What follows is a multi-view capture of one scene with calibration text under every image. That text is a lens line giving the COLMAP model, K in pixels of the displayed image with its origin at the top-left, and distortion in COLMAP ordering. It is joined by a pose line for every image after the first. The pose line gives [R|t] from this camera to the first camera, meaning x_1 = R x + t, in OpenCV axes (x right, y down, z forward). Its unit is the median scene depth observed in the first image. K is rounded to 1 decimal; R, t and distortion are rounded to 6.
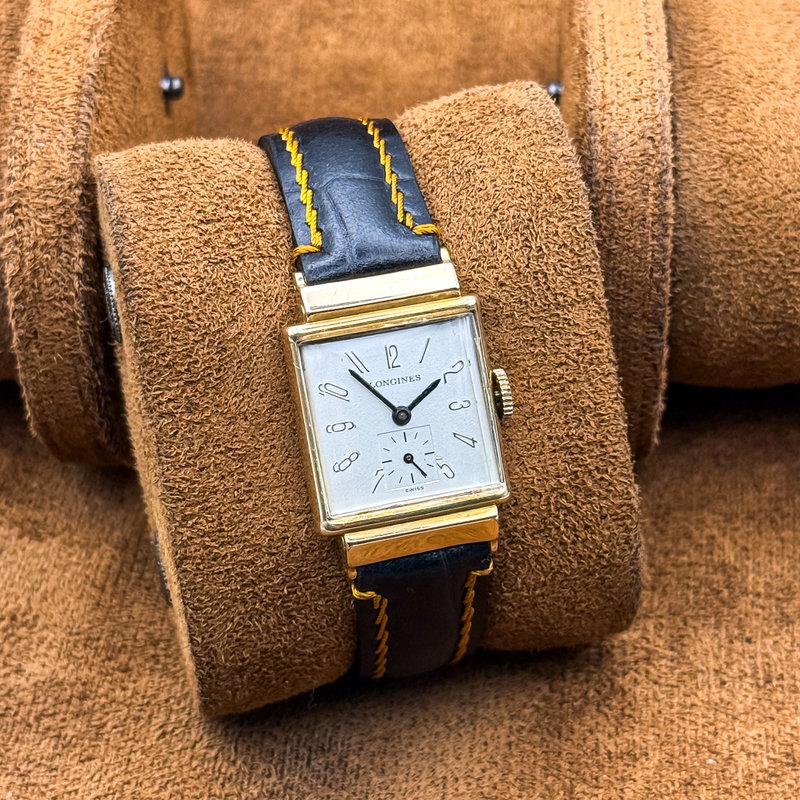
lens RADIAL K [[1957.3, 0, 400.0], [0, 1957.3, 400.0], [0, 0, 1]] dist [0.050392, 0.537903]
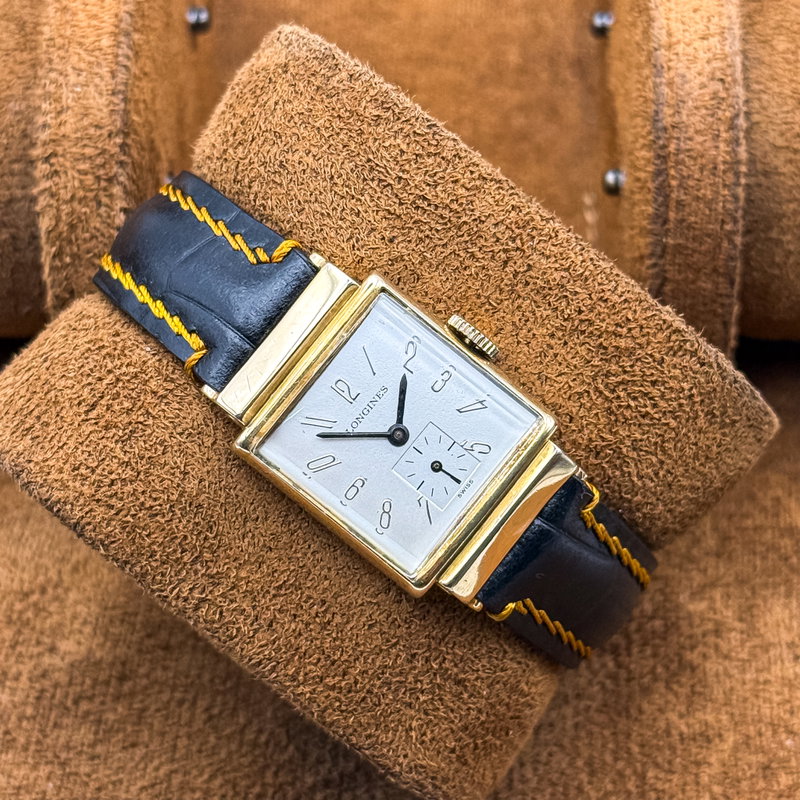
lens RADIAL K [[1957.3, 0, 400.0], [0, 1957.3, 400.0], [0, 0, 1]] dist [0.050392, 0.537903]
pose [[0.752320, -0.648909, -0.113720, 0.106932], [0.654063, 0.756360, 0.011046, -0.012527], [0.078846, -0.082690, 0.993451, 0.133970]]
